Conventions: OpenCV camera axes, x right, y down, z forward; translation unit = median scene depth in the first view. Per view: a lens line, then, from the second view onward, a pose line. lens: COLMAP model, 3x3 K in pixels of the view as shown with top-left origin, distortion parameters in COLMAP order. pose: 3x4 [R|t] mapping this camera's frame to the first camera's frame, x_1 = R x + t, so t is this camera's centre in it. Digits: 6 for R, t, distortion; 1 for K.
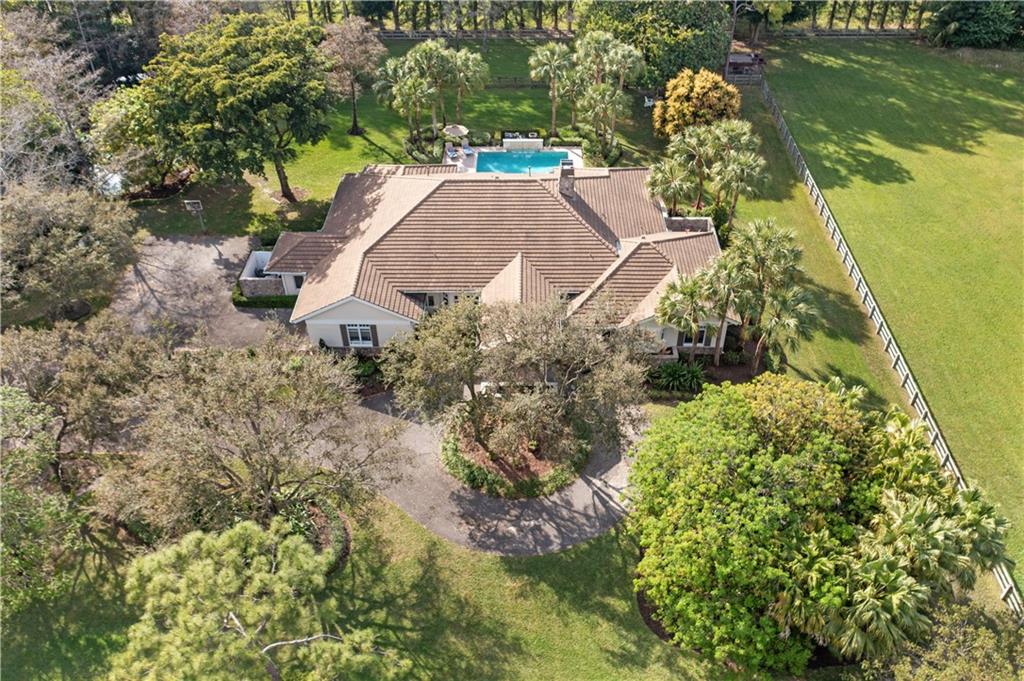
lens RADIAL K [[819.4, 0, 510.6], [0, 819.4, 321.7], [0, 0, 1]] dist [-0.005945, 0.001021]
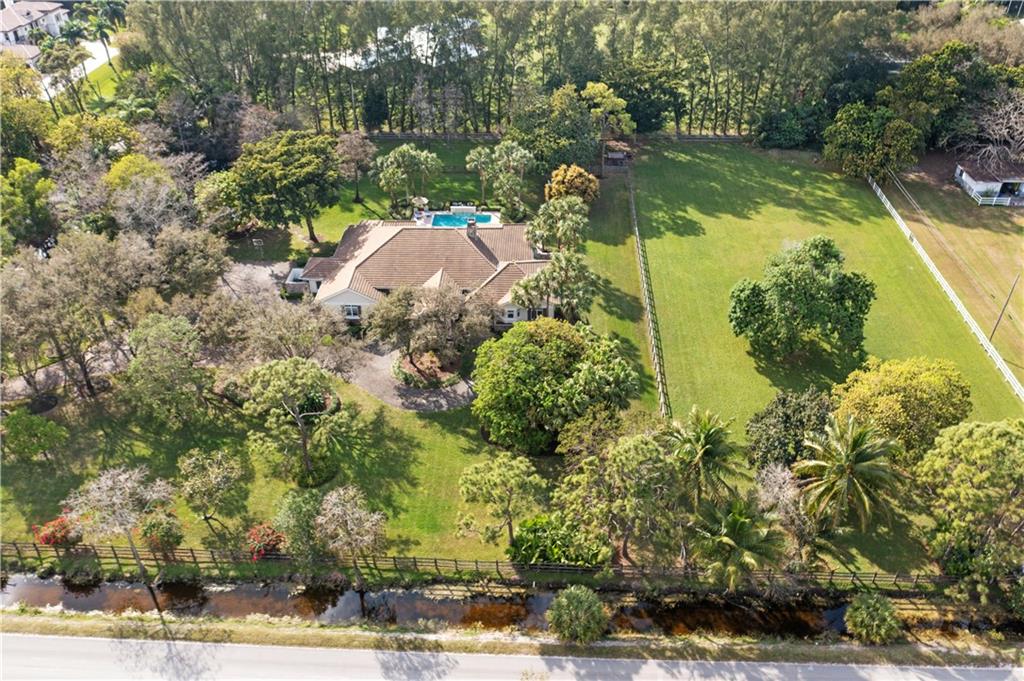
lens RADIAL K [[819.4, 0, 510.6], [0, 819.4, 321.7], [0, 0, 1]] dist [-0.005945, 0.001021]
pose [[0.999771, 0.013423, -0.016691, 0.154352], [-0.014778, 0.996364, -0.083904, 0.145410], [0.015504, 0.084131, 0.996334, -0.621355]]
